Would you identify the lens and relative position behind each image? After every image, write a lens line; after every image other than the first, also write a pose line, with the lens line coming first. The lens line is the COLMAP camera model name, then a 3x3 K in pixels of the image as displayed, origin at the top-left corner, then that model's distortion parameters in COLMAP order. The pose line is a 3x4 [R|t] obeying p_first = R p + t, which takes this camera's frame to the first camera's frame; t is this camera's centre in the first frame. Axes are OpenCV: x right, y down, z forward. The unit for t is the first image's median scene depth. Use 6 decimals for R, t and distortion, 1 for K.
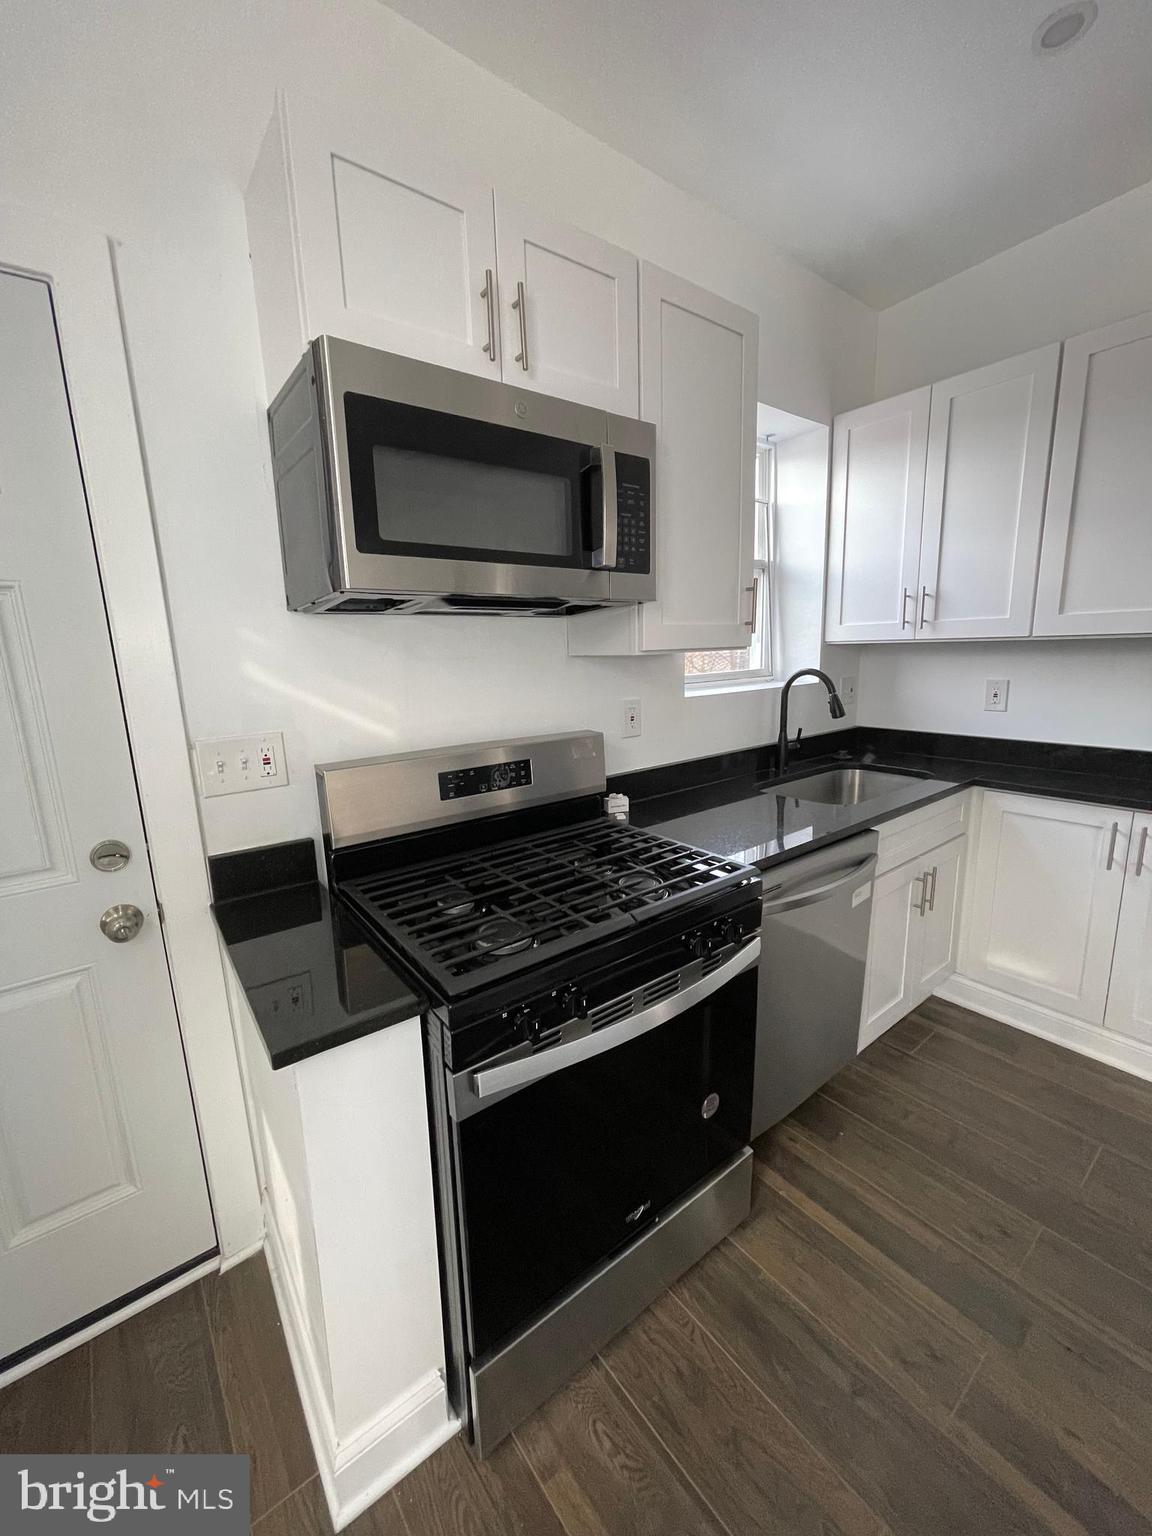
lens RADIAL K [[614.1, 0, 584.9], [0, 614.1, 768.3], [0, 0, 1]] dist [-0.003716, 0.001507]
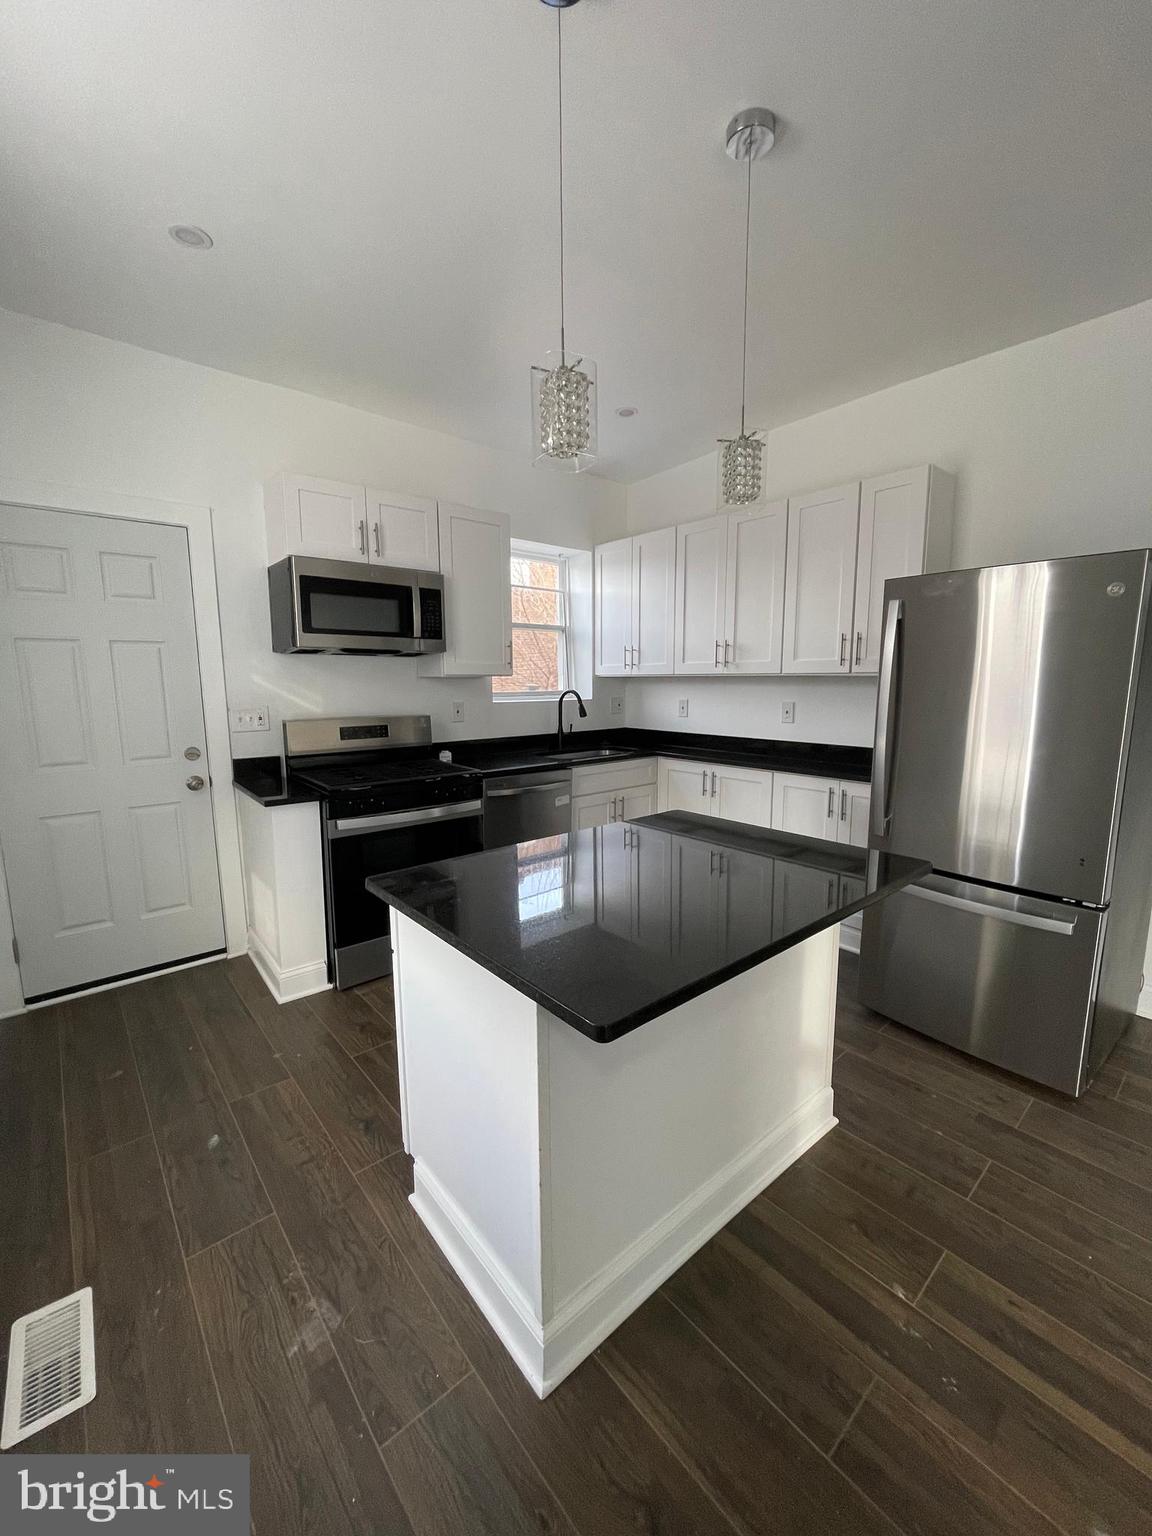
lens RADIAL K [[614.1, 0, 582.1], [0, 614.1, 772.1], [0, 0, 1]] dist [-0.003716, 0.001507]
pose [[0.998908, 0.021222, 0.041632, 0.529741], [-0.019251, 0.998701, -0.047187, 0.251656], [-0.042579, 0.046334, 0.998018, -1.197716]]
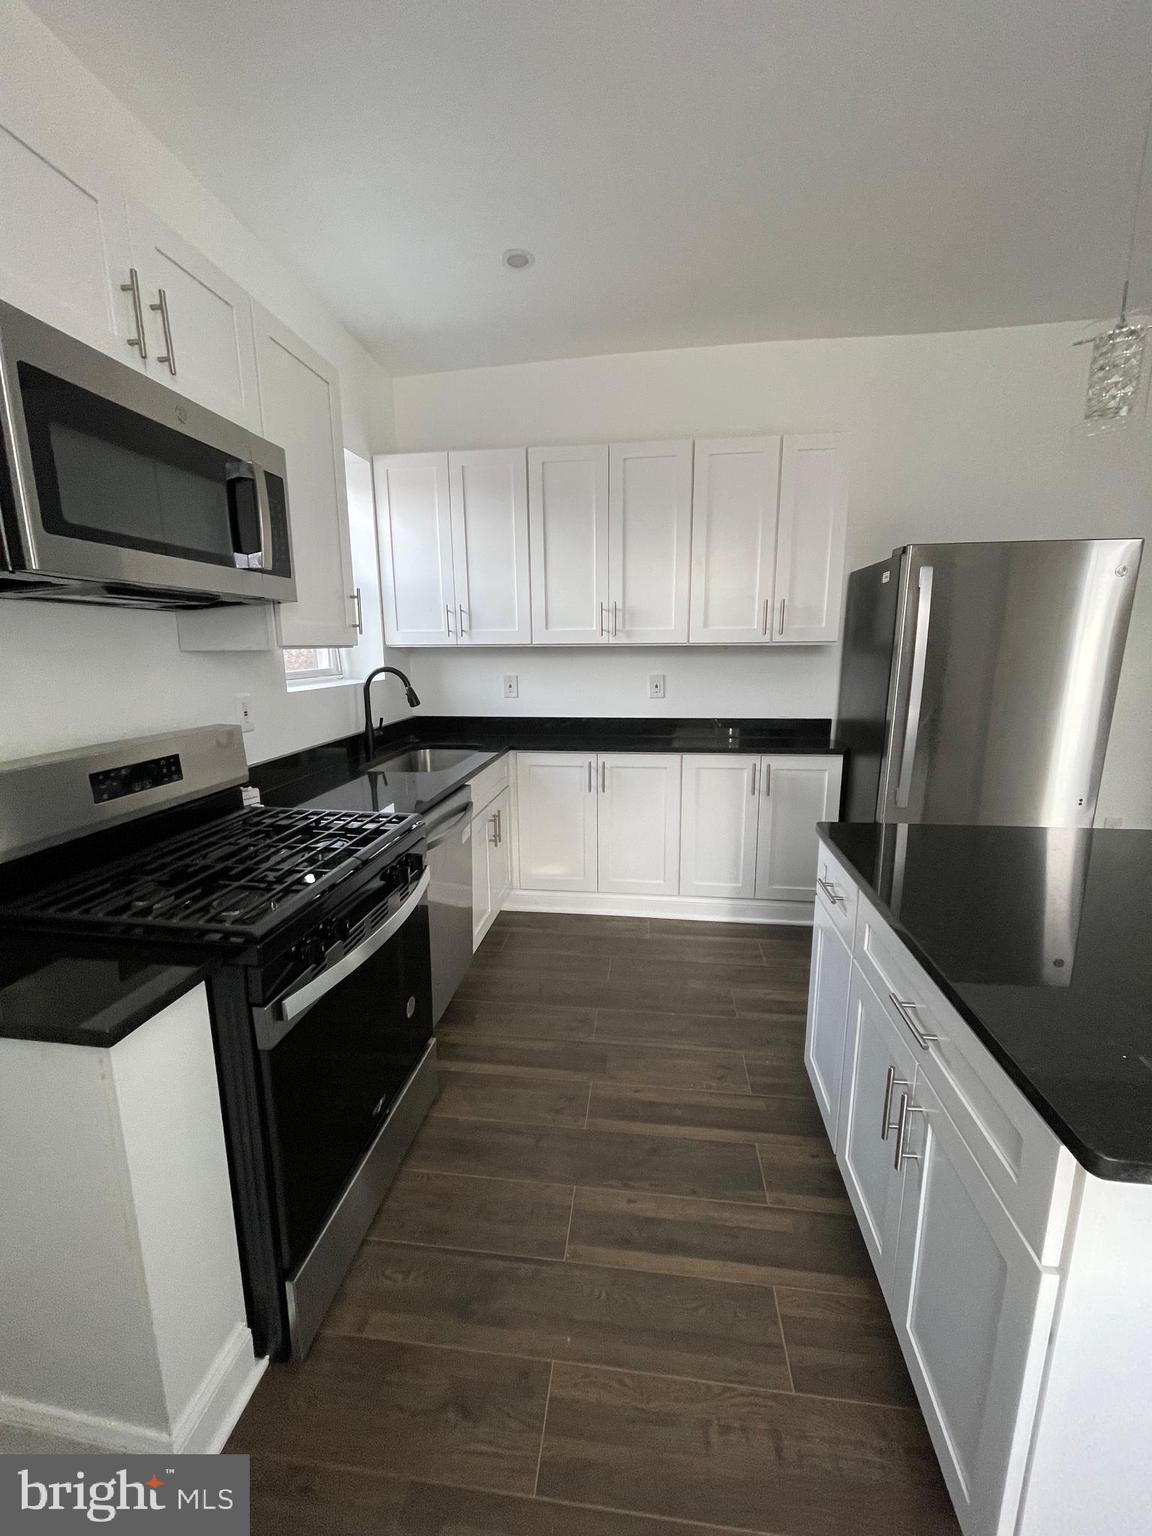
lens RADIAL K [[614.1, 0, 578.3], [0, 614.1, 771.3], [0, 0, 1]] dist [-0.003716, 0.001507]
pose [[0.710844, -0.118013, 0.693378, -0.350993], [0.123066, 0.991484, 0.042584, 0.054704], [-0.692499, 0.055061, 0.719314, -0.165920]]
